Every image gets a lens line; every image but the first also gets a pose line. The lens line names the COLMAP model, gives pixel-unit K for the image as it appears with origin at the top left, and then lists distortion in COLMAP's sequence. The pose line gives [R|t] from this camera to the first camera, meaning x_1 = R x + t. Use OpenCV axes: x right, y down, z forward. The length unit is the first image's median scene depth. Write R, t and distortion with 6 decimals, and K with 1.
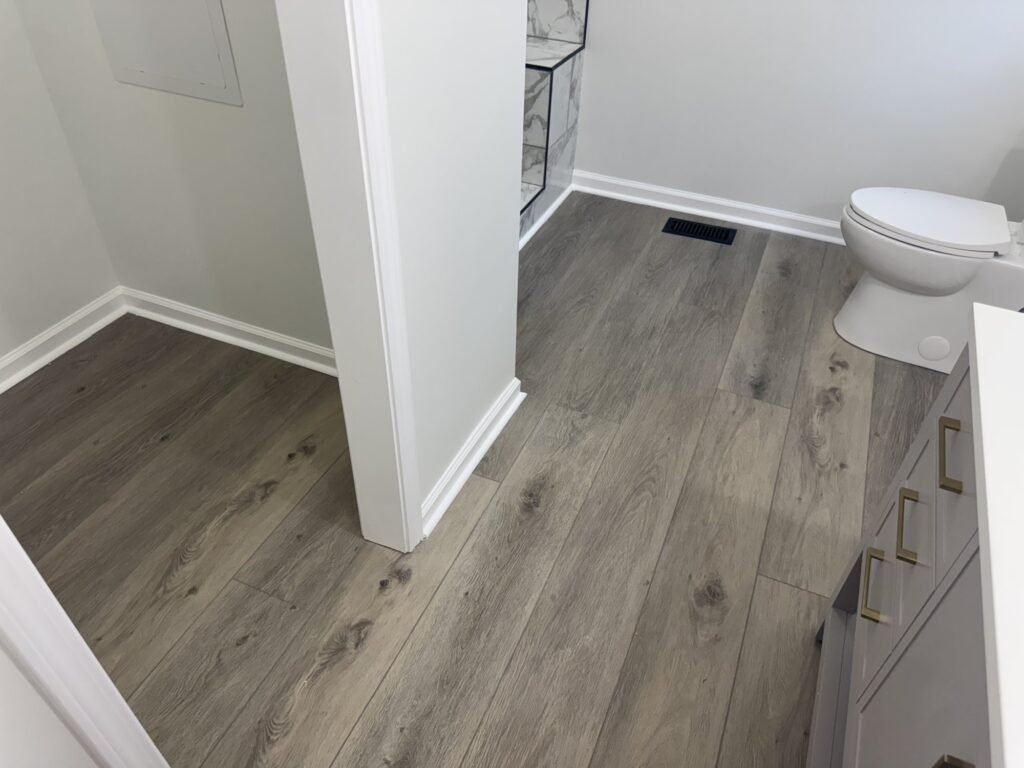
lens RADIAL K [[742.7, 0, 516.3], [0, 742.7, 387.4], [0, 0, 1]] dist [0.010965, -0.005953]
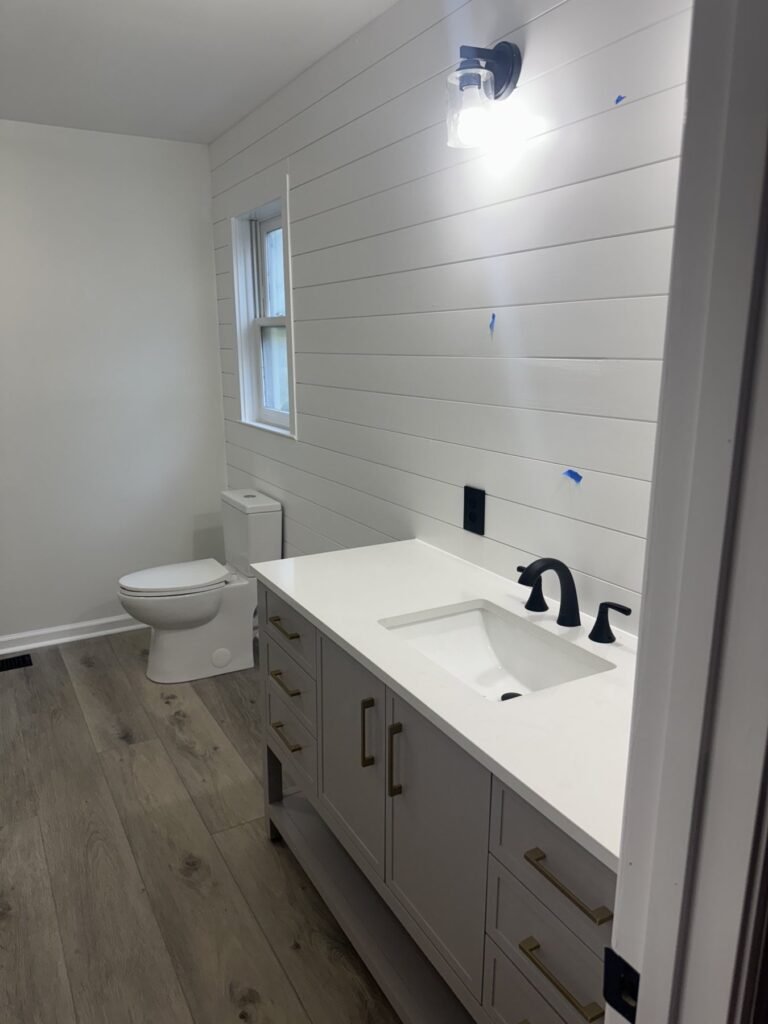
lens RADIAL K [[742.7, 0, 382.5], [0, 742.7, 511.5], [0, 0, 1]] dist [0.010965, -0.005953]
pose [[0.604511, -0.217660, 0.766283, -0.310088], [0.524877, 0.832440, -0.177618, 0.143793], [-0.599225, 0.509576, 0.617464, -0.223934]]
